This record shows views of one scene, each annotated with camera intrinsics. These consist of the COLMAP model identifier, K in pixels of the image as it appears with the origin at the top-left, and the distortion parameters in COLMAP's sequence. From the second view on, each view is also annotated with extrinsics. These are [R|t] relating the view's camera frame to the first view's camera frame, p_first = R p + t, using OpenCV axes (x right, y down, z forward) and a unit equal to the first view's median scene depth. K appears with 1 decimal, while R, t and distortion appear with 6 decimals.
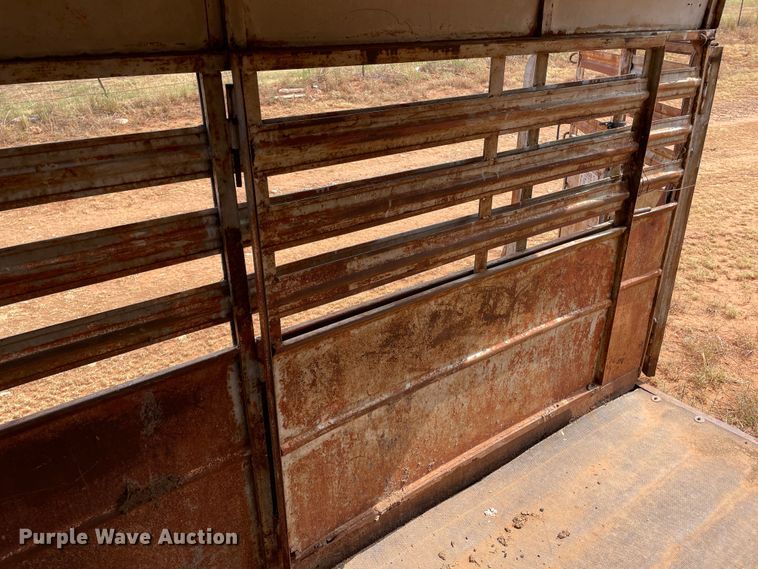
lens RADIAL K [[578.3, 0, 378.0], [0, 578.3, 279.6], [0, 0, 1]] dist [0.076732, -0.097176]
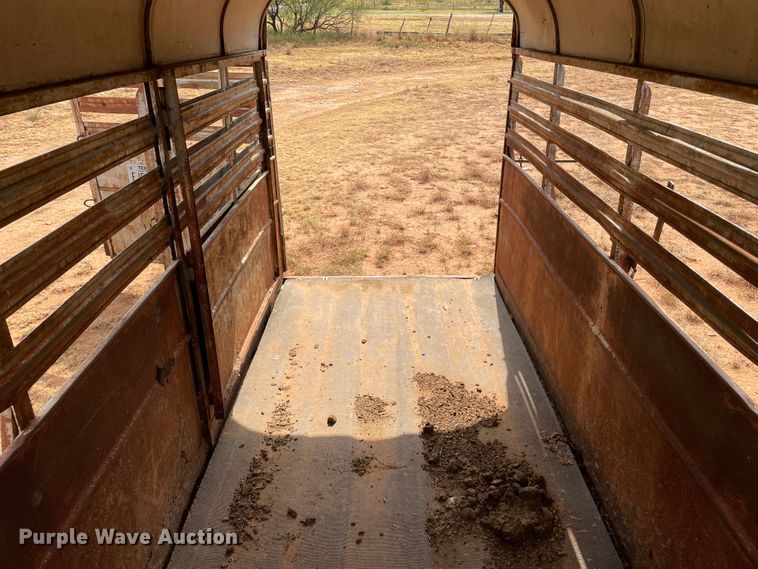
lens RADIAL K [[578.3, 0, 378.7], [0, 578.3, 287.0], [0, 0, 1]] dist [0.076732, -0.097176]
pose [[0.593605, -0.316311, 0.739987, -0.777174], [0.328808, 0.934592, 0.135731, 0.104975], [-0.734519, 0.162743, 0.658784, -0.275874]]
